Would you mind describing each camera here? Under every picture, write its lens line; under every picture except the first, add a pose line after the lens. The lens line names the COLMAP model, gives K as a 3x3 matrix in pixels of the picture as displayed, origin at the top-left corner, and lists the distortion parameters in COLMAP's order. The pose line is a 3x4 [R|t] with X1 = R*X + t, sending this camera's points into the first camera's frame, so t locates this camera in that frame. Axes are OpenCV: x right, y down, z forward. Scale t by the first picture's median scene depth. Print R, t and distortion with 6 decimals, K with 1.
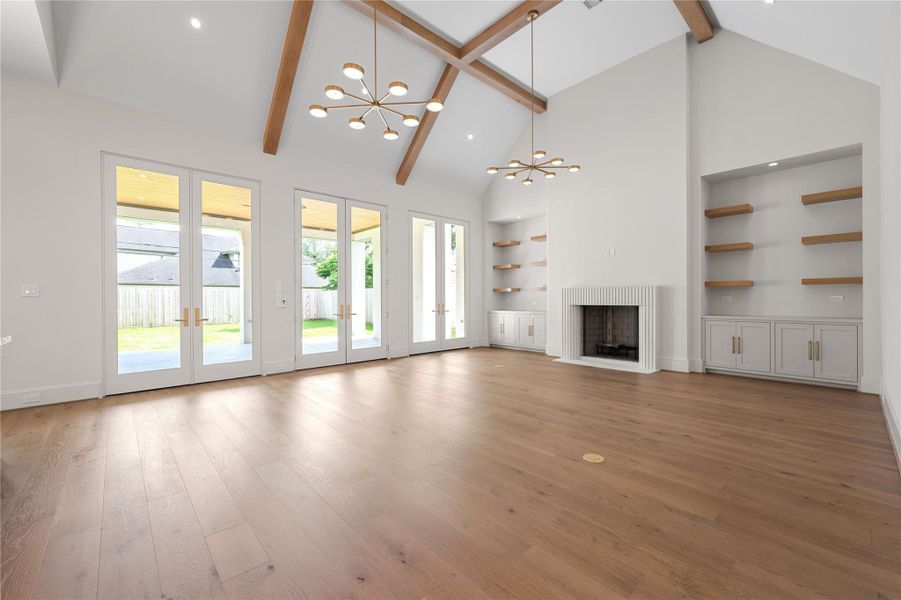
lens RADIAL K [[364.1, 0, 453.2], [0, 364.1, 297.8], [0, 0, 1]] dist [0.007263, 0.000181]
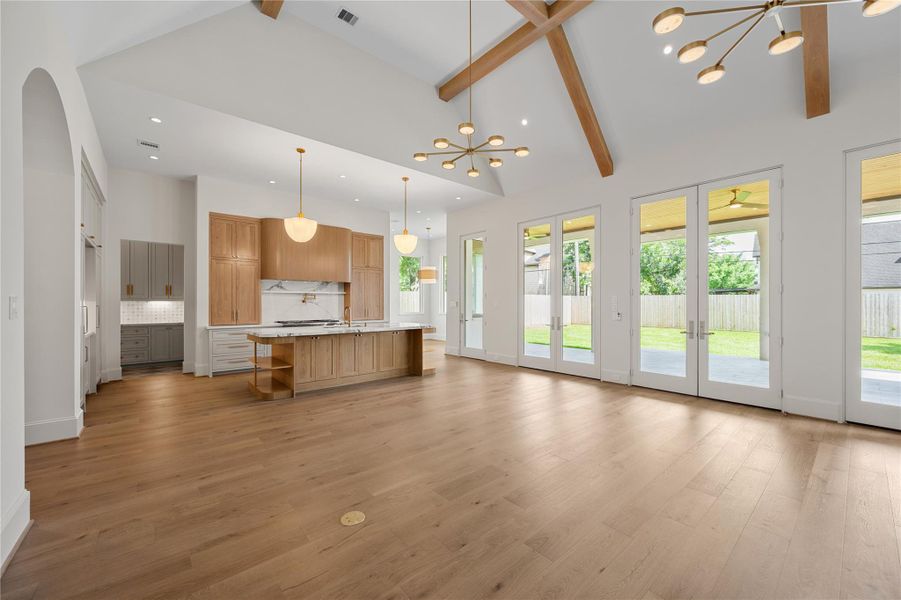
lens RADIAL K [[352.7, 0, 453.7], [0, 352.7, 303.3], [0, 0, 1]] dist [-0.007430, 0.000434]
pose [[-0.029302, 0.003668, -0.999564, 0.552589], [0.000002, 0.999993, 0.003670, -0.024835], [0.999571, 0.000105, -0.029301, 0.588497]]
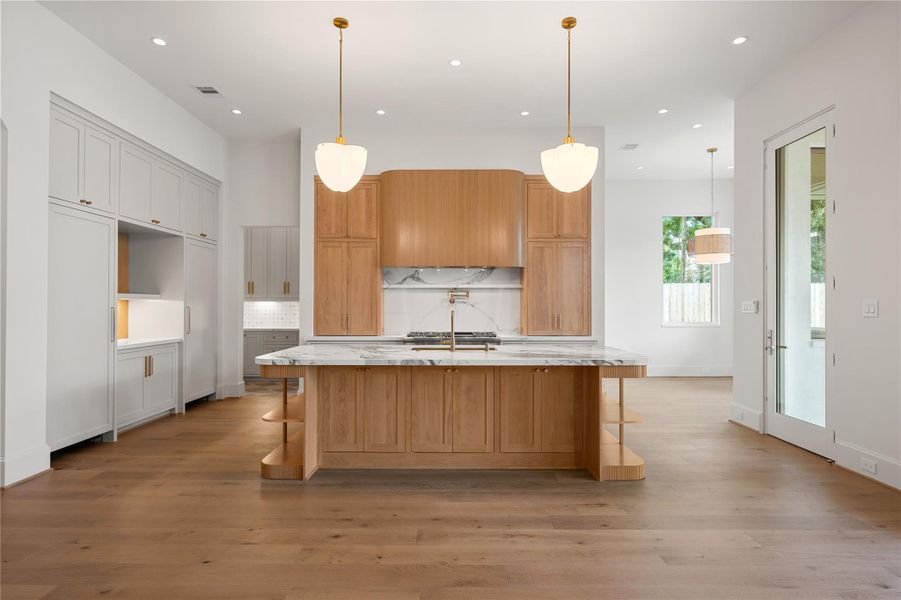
lens RADIAL K [[470.4, 0, 451.0], [0, 470.4, 304.9], [0, 0, 1]] dist [-0.007134, 0.000149]
pose [[-0.680194, 0.003168, -0.733026, 0.026447], [0.001239, 0.999994, 0.003171, -0.021666], [0.733031, 0.001248, -0.680194, 0.728219]]
